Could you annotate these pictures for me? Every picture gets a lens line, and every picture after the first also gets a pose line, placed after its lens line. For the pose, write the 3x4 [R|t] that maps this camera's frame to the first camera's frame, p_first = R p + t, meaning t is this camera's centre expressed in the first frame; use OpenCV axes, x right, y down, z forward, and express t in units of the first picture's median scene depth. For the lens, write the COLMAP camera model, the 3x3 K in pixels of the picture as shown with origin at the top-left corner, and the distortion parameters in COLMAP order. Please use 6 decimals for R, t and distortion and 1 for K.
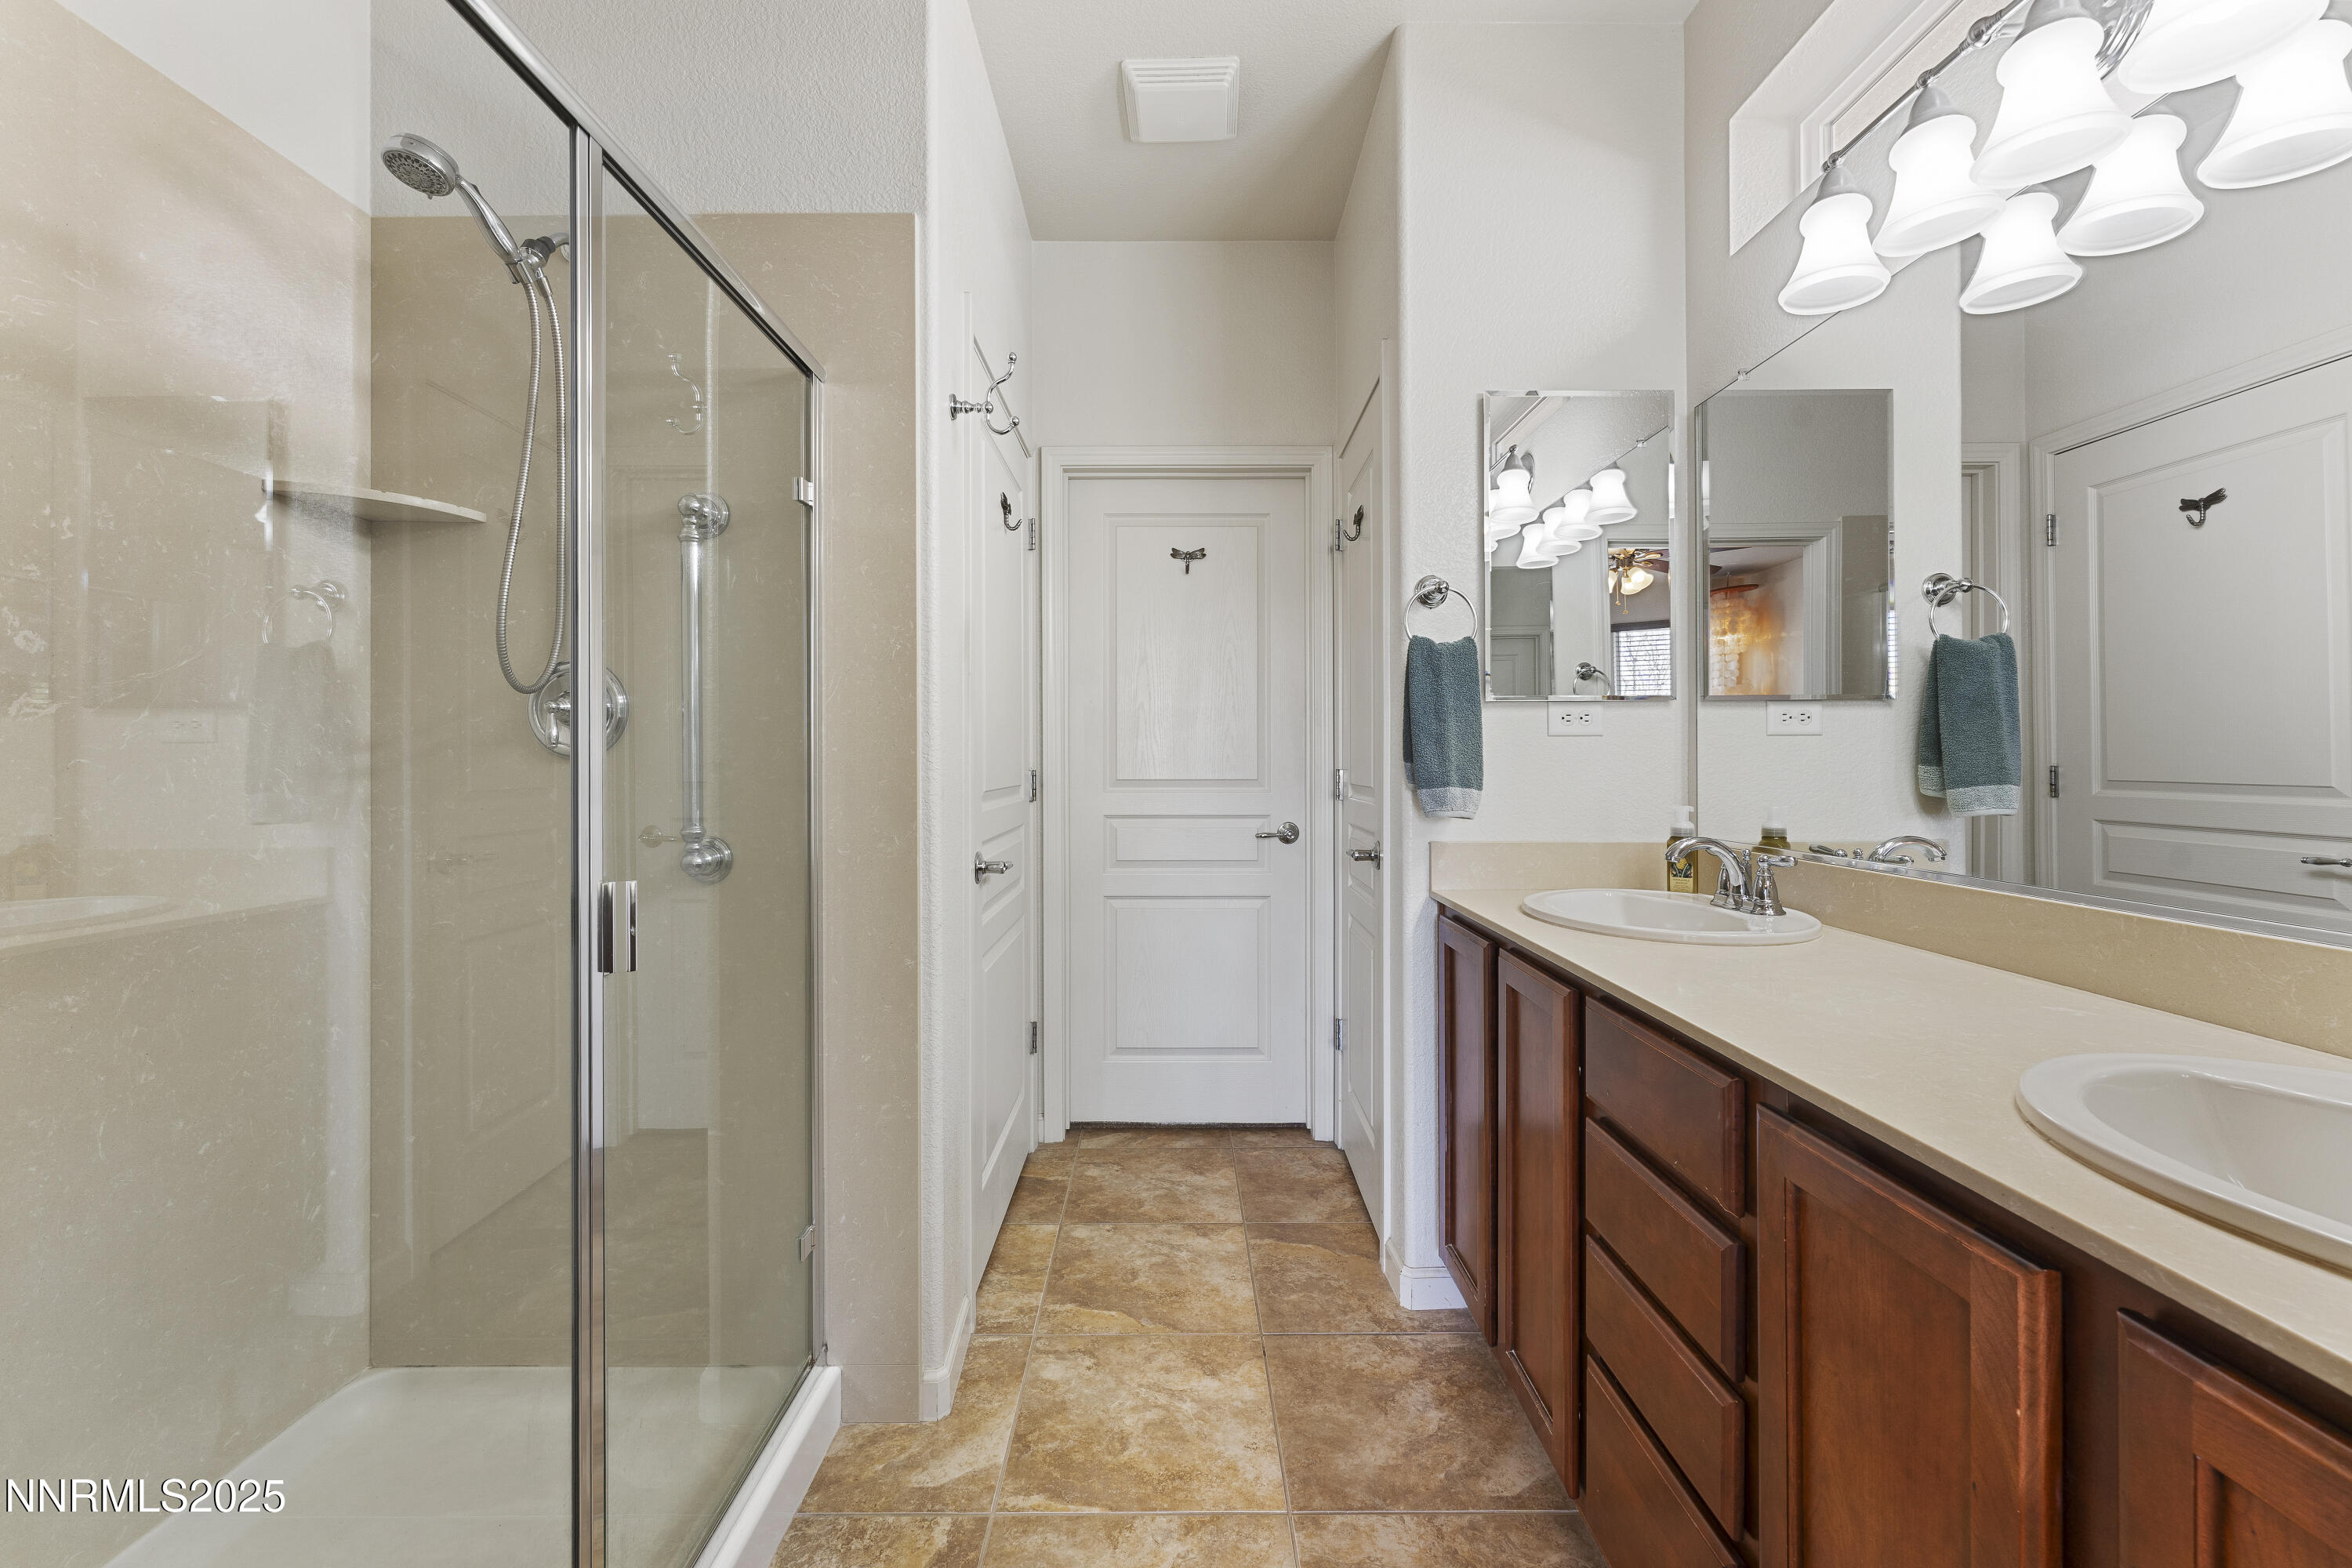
lens RADIAL K [[951.0, 0, 1174.3], [0, 951.0, 764.2], [0, 0, 1]] dist [-0.000977, -0.000067]
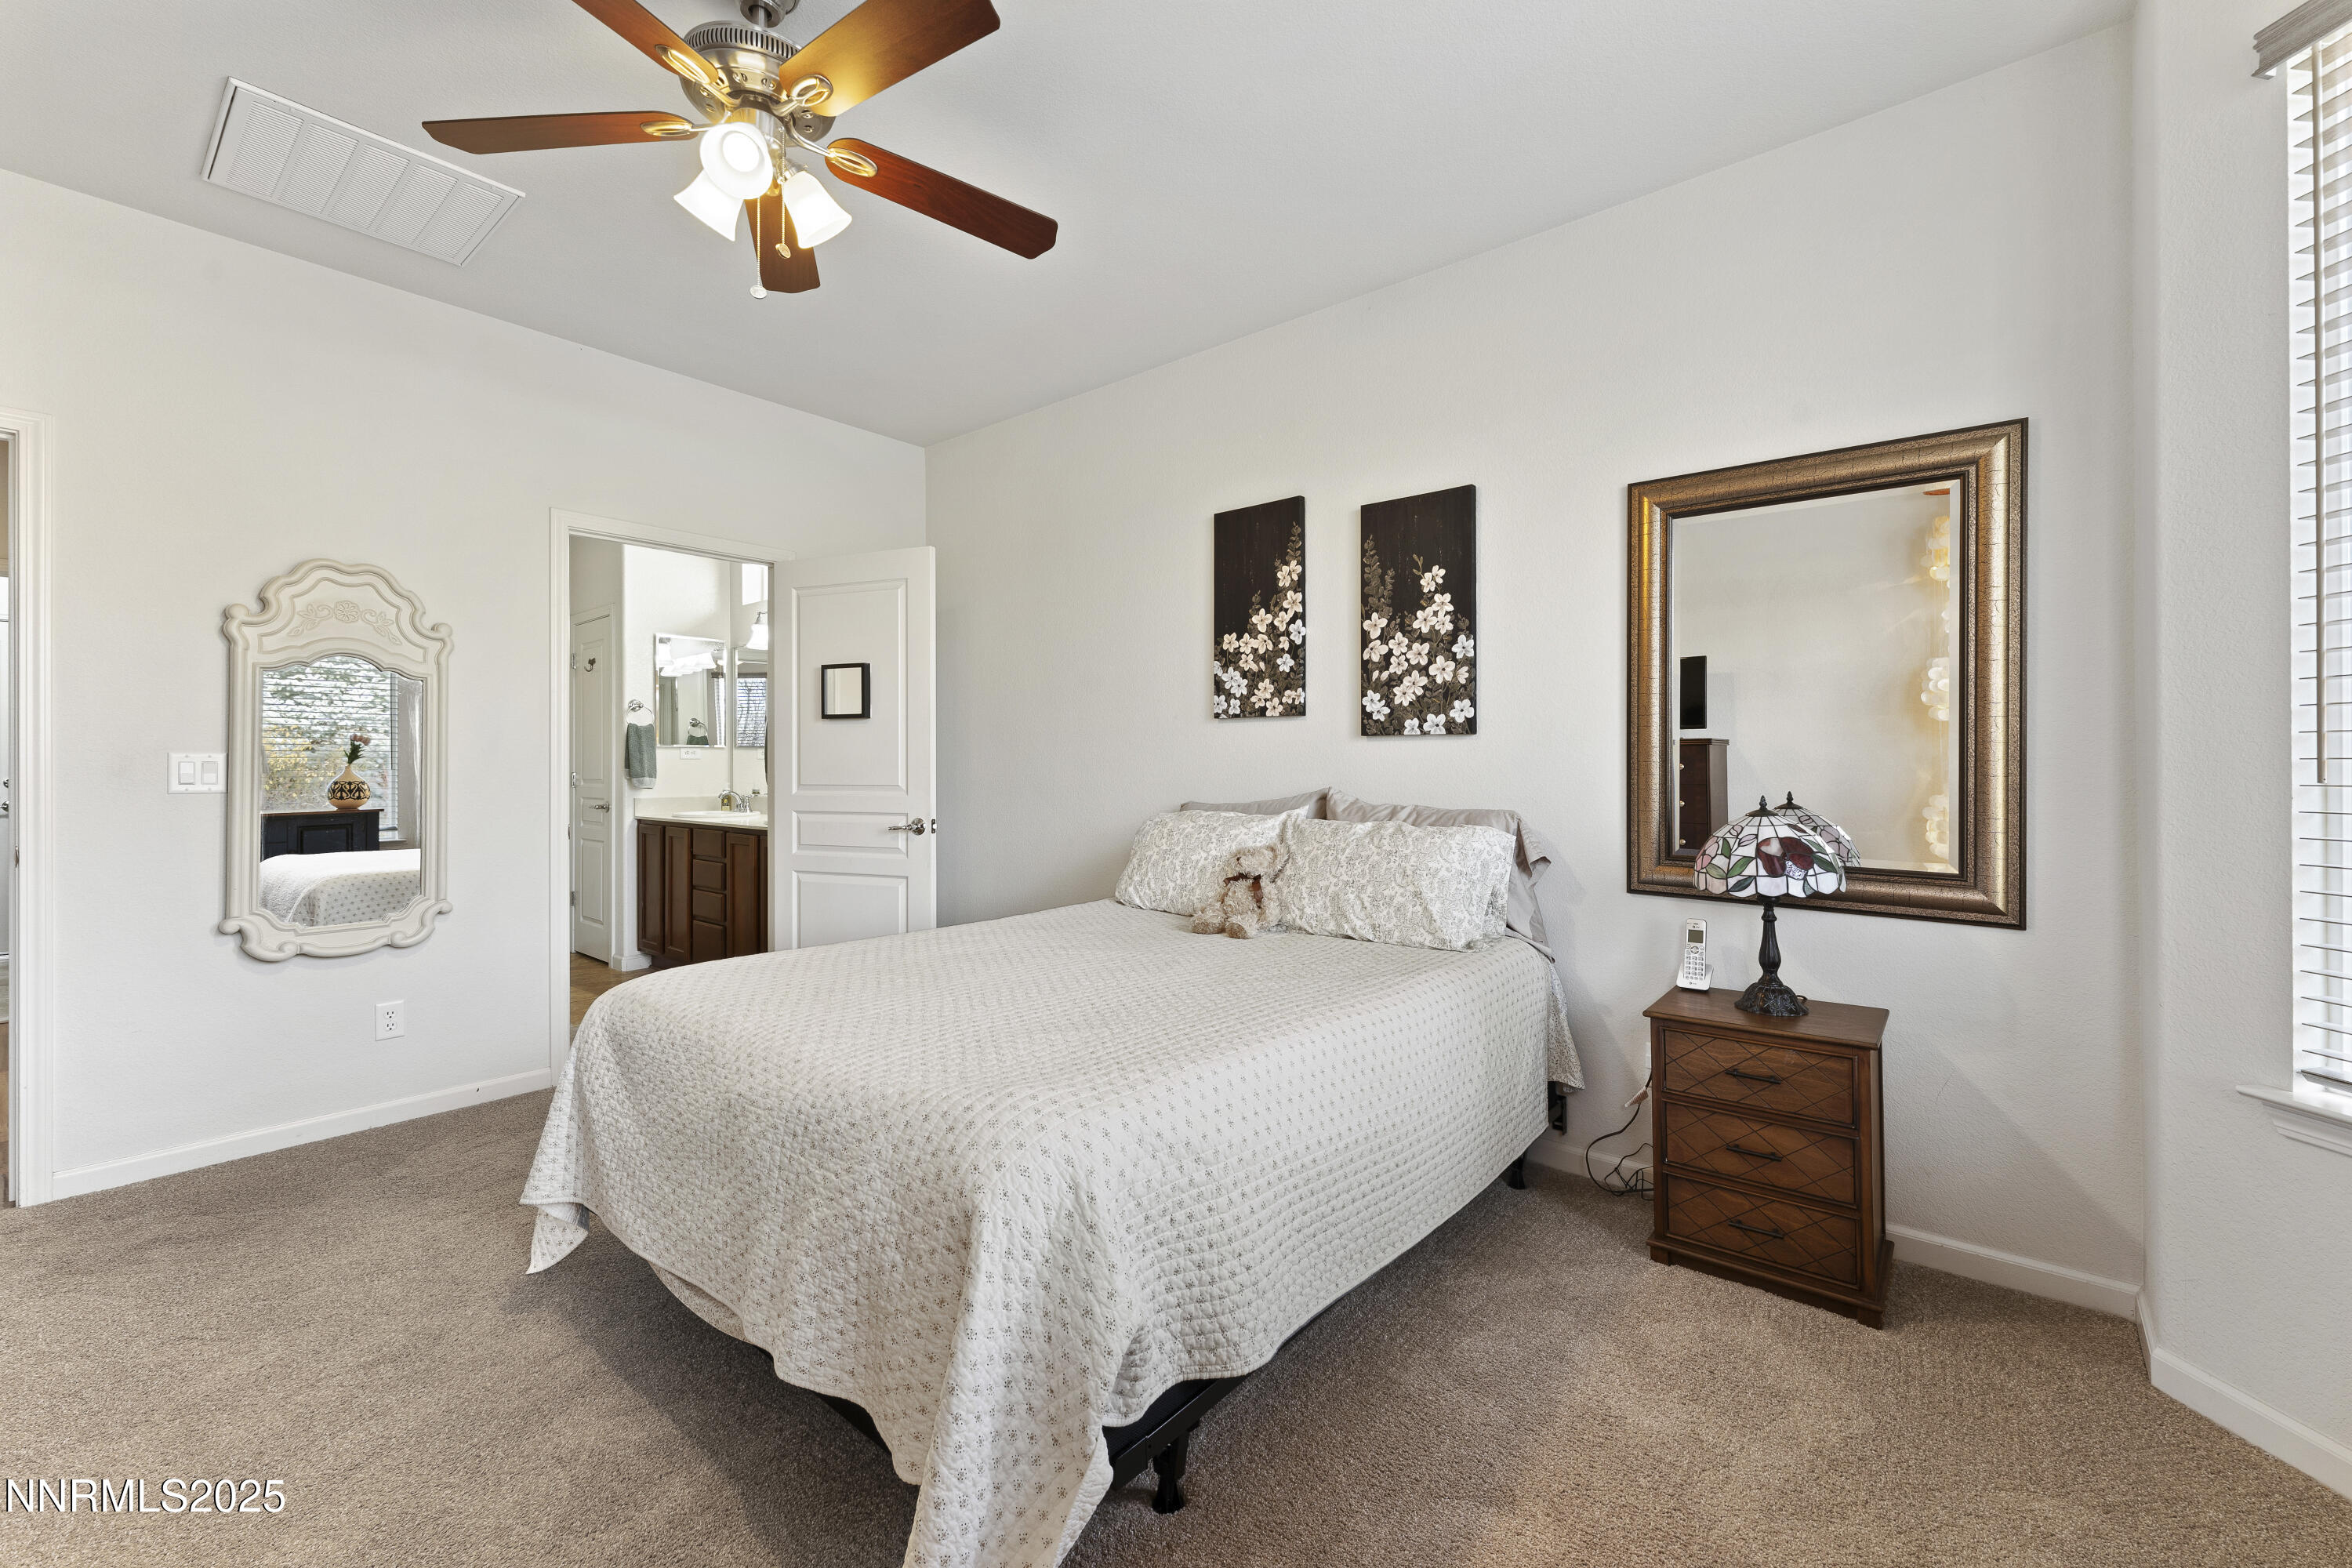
lens RADIAL K [[951.0, 0, 1173.6], [0, 951.0, 774.4], [0, 0, 1]] dist [-0.000977, -0.000067]
pose [[0.641155, -0.000172, 0.767411, -0.831041], [-0.000658, 0.999999, 0.000774, 0.011176], [-0.767411, -0.001001, 0.641155, -1.929218]]
